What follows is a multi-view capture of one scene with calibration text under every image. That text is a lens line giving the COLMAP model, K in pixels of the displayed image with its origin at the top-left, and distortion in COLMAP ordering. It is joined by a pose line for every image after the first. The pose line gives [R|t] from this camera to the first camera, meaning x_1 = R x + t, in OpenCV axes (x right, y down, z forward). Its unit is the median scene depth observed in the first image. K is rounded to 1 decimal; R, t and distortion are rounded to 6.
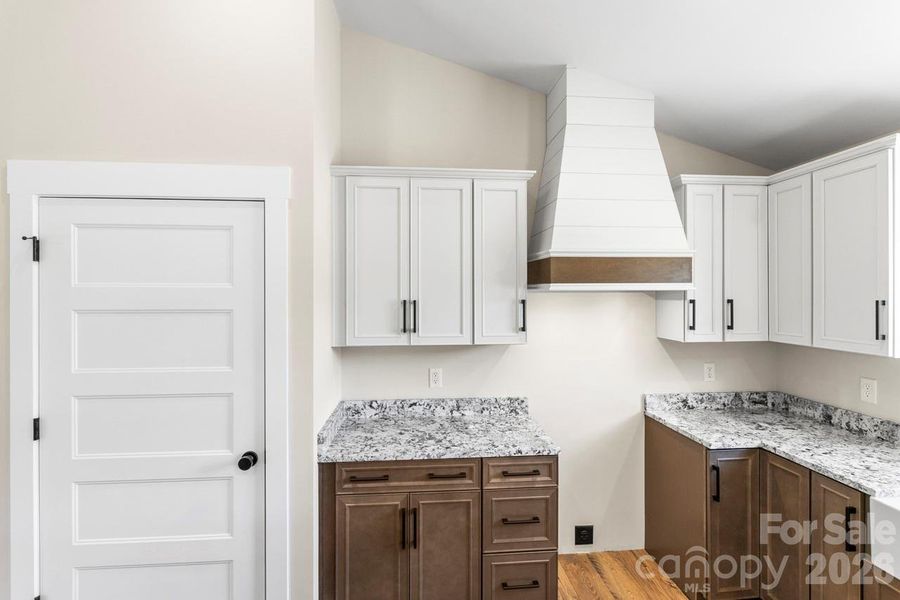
lens RADIAL K [[441.3, 0, 446.1], [0, 441.3, 294.5], [0, 0, 1]] dist [-0.002895, -0.000635]
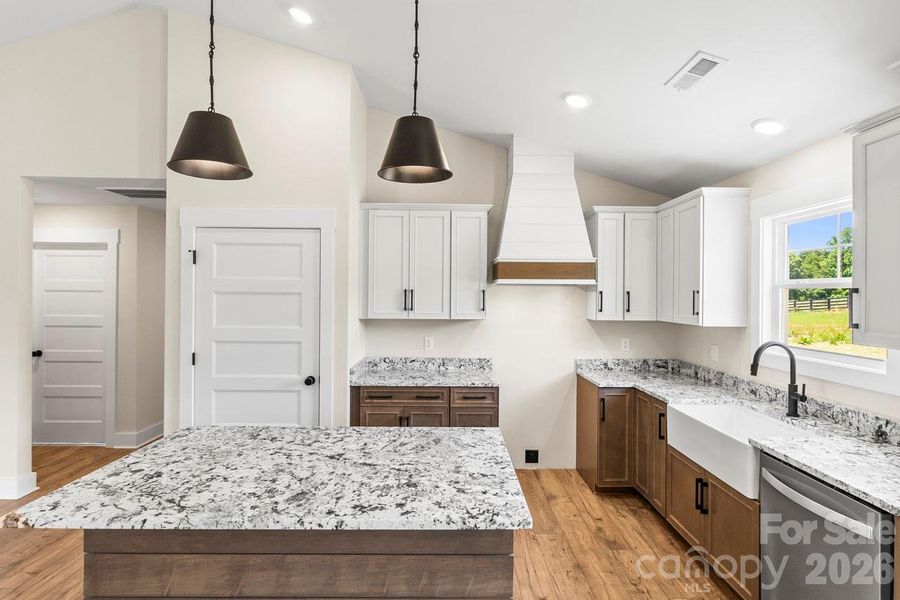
lens RADIAL K [[460.4, 0, 441.6], [0, 460.4, 296.8], [0, 0, 1]] dist [-0.000788, -0.000995]
pose [[0.996415, 0.010083, -0.084000, 0.166868], [-0.009817, 0.999945, 0.003576, 0.031528], [0.084031, -0.002739, 0.996459, -0.594598]]
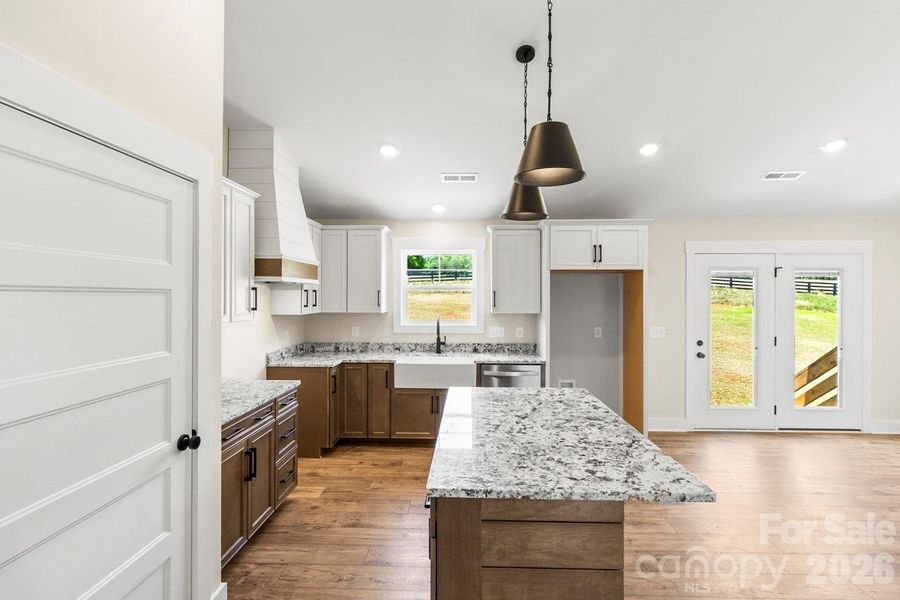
lens RADIAL K [[422.3, 0, 462.4], [0, 422.3, 297.5], [0, 0, 1]] dist [0.003611, 0.000194]
pose [[0.095394, -0.000702, 0.995439, -1.075535], [-0.004226, 0.999990, 0.001111, 0.039698], [-0.995431, -0.004313, 0.095390, 0.242928]]
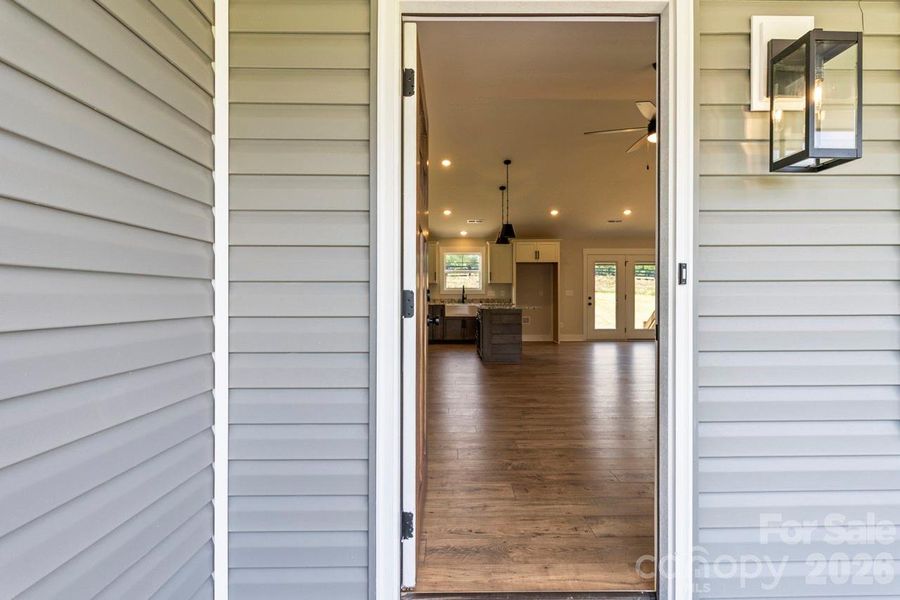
lens RADIAL K [[538.4, 0, 451.6], [0, 538.4, 302.4], [0, 0, 1]] dist [0.049322, 0.001613]
pose [[0.069968, -0.009037, 0.997508, -4.312774], [-0.002100, 0.999955, 0.009207, 0.250340], [-0.997547, -0.002739, 0.069946, 0.290327]]
